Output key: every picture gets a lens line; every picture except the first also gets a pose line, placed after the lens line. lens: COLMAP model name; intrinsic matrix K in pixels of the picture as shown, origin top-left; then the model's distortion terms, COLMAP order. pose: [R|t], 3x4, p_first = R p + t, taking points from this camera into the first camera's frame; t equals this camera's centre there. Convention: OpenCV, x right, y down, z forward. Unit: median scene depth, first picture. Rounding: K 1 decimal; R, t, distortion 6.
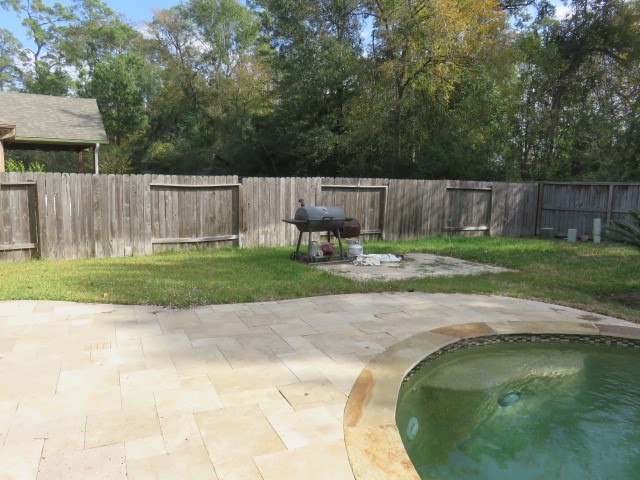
lens RADIAL K [[479.1, 0, 320.4], [0, 479.1, 239.6], [0, 0, 1]] dist [-0.009777, -0.011589]
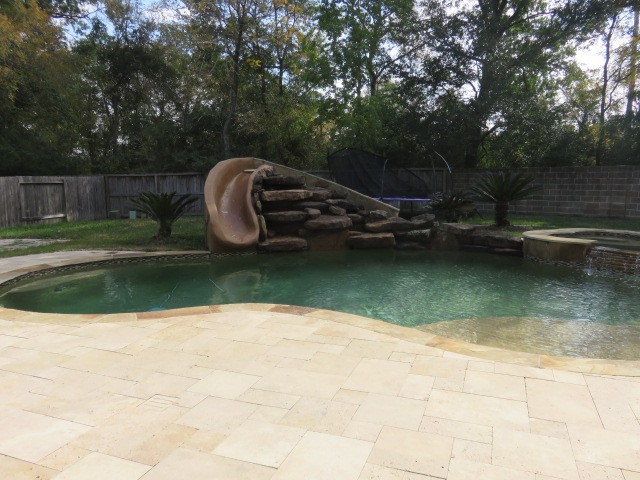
lens RADIAL K [[479.1, 0, 319.8], [0, 479.1, 238.5], [0, 0, 1]] dist [-0.009777, -0.011589]
pose [[0.699130, -0.124677, 0.704041, -0.049338], [0.114315, 0.991504, 0.062065, 0.032511], [-0.705797, 0.037091, 0.707442, -0.288907]]
